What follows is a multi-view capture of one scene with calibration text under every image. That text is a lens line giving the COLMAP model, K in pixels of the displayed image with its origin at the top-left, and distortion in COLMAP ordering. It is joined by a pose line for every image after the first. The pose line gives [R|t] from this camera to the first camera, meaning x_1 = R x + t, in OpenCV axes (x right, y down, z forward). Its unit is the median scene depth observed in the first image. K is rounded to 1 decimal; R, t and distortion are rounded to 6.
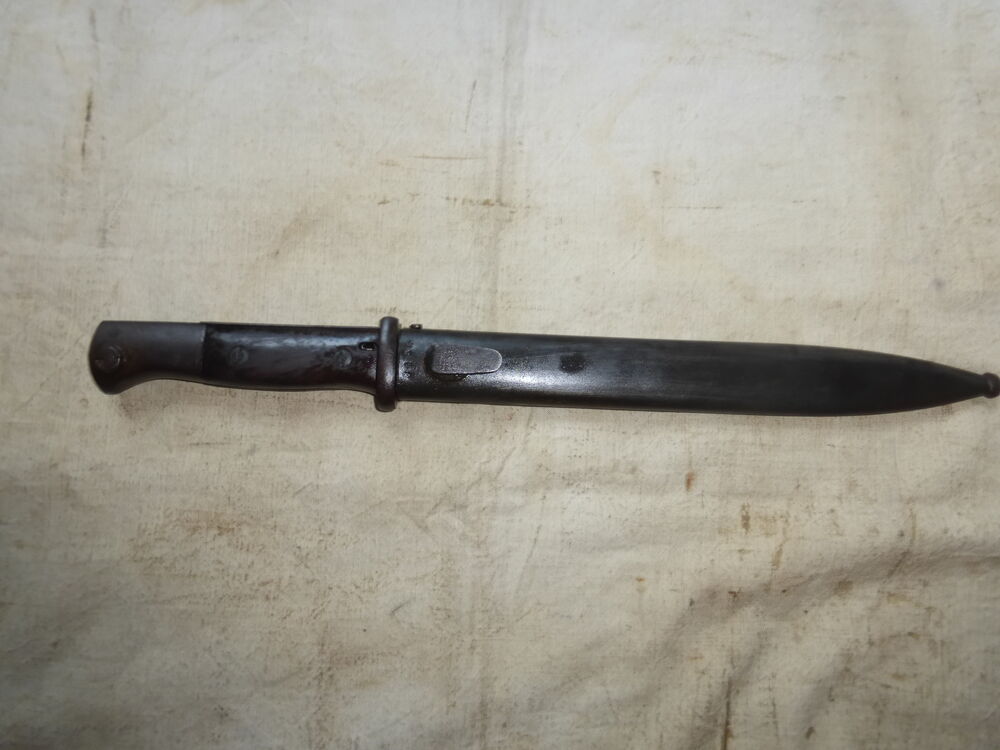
lens RADIAL K [[781.9, 0, 543.0], [0, 781.9, 359.3], [0, 0, 1]] dist [-0.033178, 0.019991]
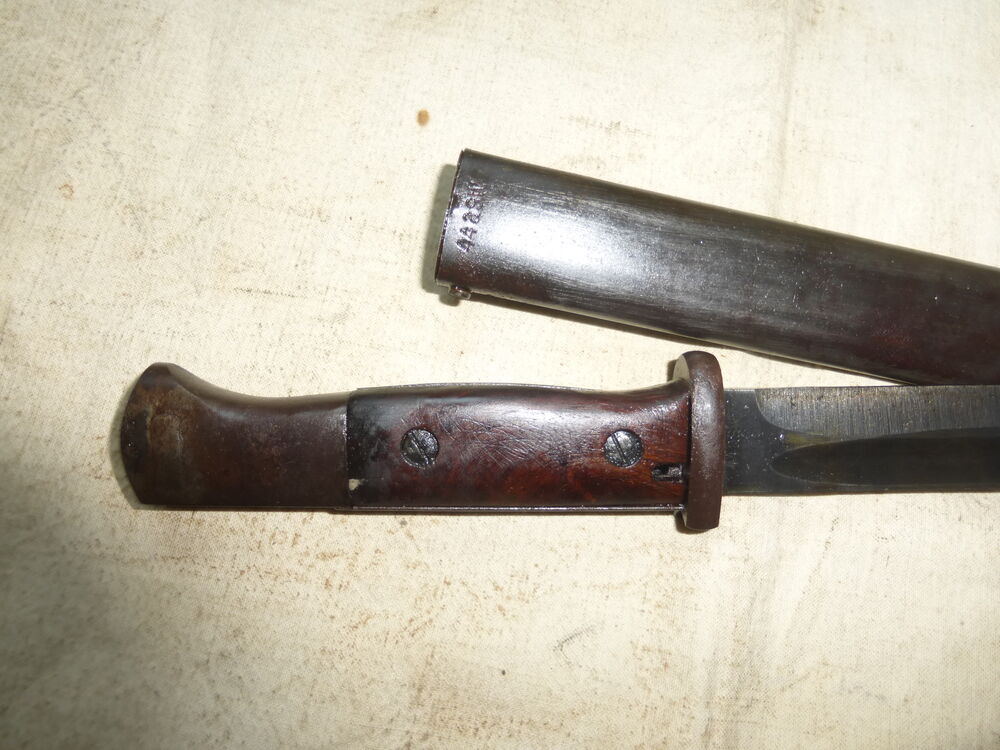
lens RADIAL K [[781.9, 0, 543.0], [0, 781.9, 359.3], [0, 0, 1]] dist [-0.033178, 0.019991]
pose [[0.990193, 0.139637, -0.004317, -0.226040], [-0.139225, 0.983771, -0.113182, 0.193656], [-0.011557, 0.112674, 0.993565, 0.446119]]
